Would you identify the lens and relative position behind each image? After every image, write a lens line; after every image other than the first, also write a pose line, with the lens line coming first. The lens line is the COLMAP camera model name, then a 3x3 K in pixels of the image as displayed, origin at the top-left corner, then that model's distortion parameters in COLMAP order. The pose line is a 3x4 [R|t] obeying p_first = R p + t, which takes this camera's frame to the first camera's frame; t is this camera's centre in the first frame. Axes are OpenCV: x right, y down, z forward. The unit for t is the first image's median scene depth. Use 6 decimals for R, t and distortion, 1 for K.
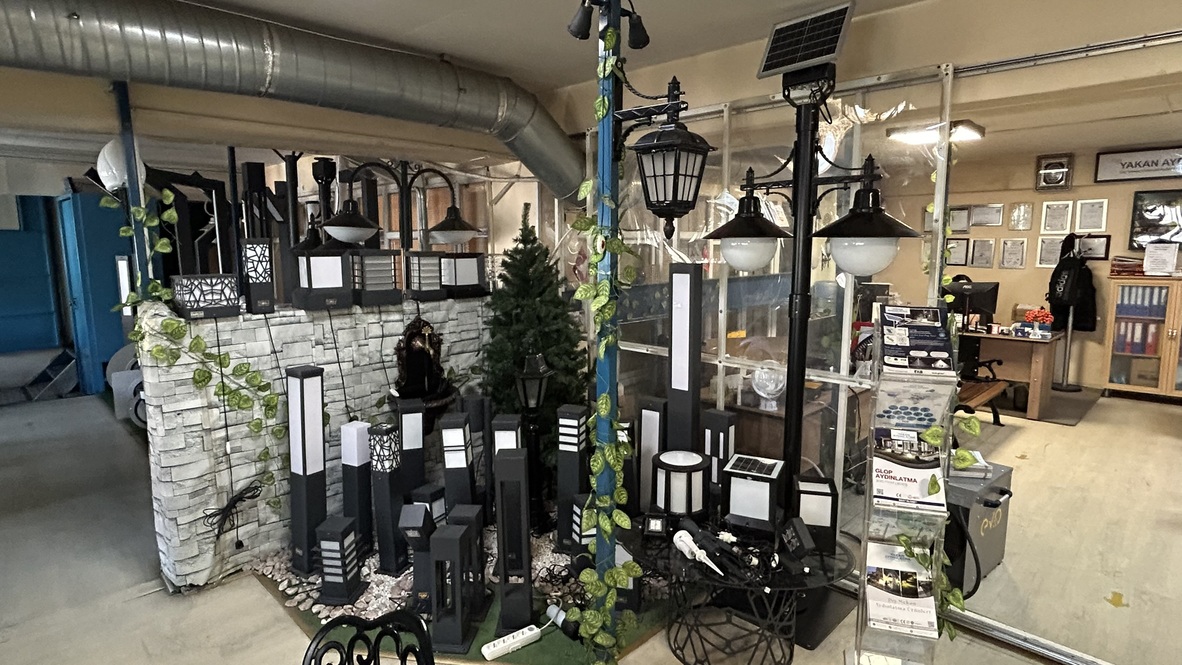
lens RADIAL K [[642.4, 0, 580.7], [0, 642.4, 334.6], [0, 0, 1]] dist [-0.004016, 0.007800]
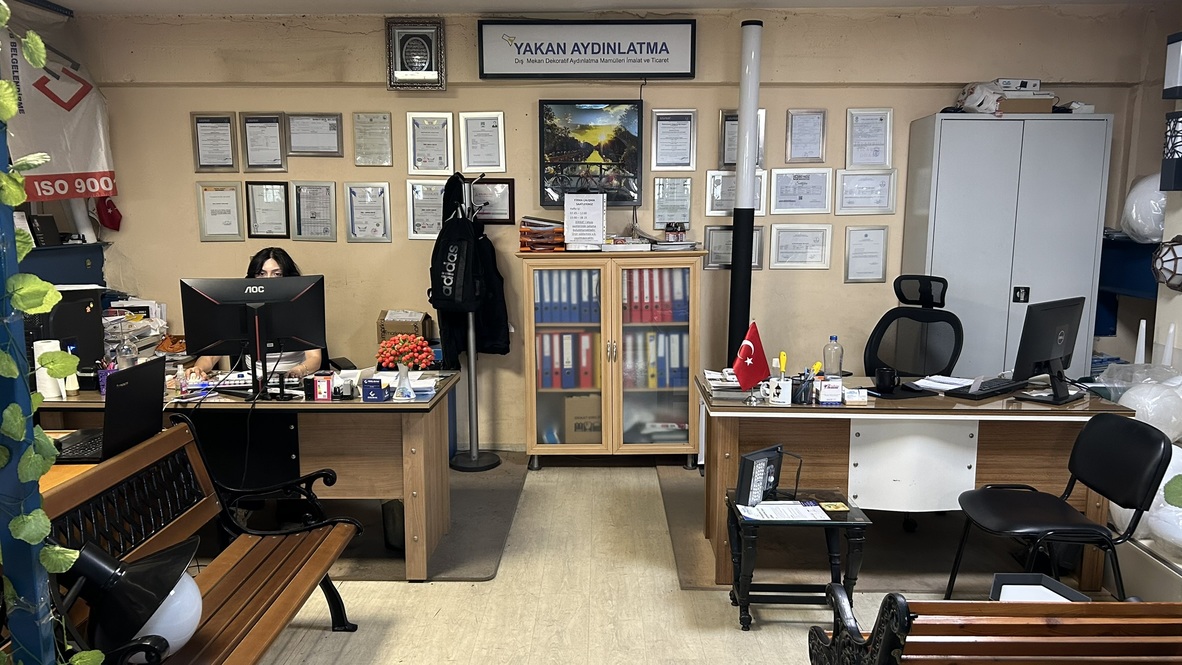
lens RADIAL K [[905.7, 0, 589.2], [0, 905.7, 335.8], [0, 0, 1]] dist [0.055481, -0.044088]
pose [[0.721802, -0.091367, 0.686043, 0.329146], [0.093362, 0.995042, 0.034291, -0.041798], [-0.685774, 0.039299, 0.726753, 0.400716]]
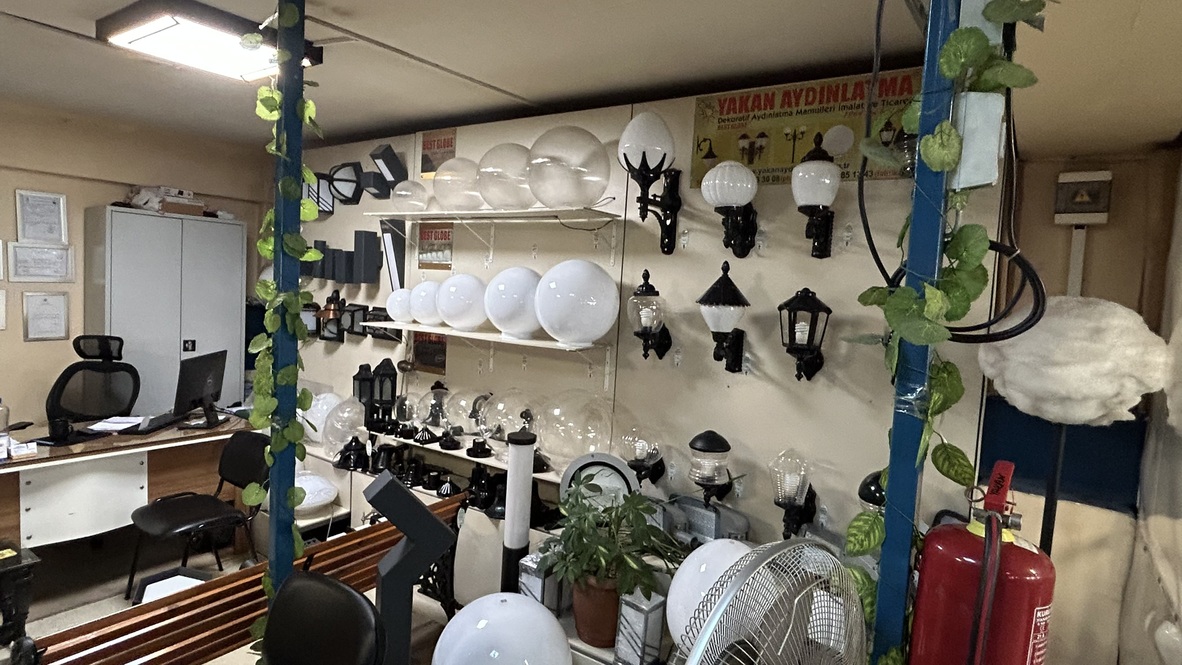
lens RADIAL K [[642.4, 0, 592.8], [0, 642.4, 326.3], [0, 0, 1]] dist [-0.004016, 0.007800]
pose [[-0.159328, -0.069025, 0.984810, 0.328463], [0.092633, 0.992106, 0.084523, -0.045209], [-0.982870, 0.104693, -0.151676, 0.392712]]
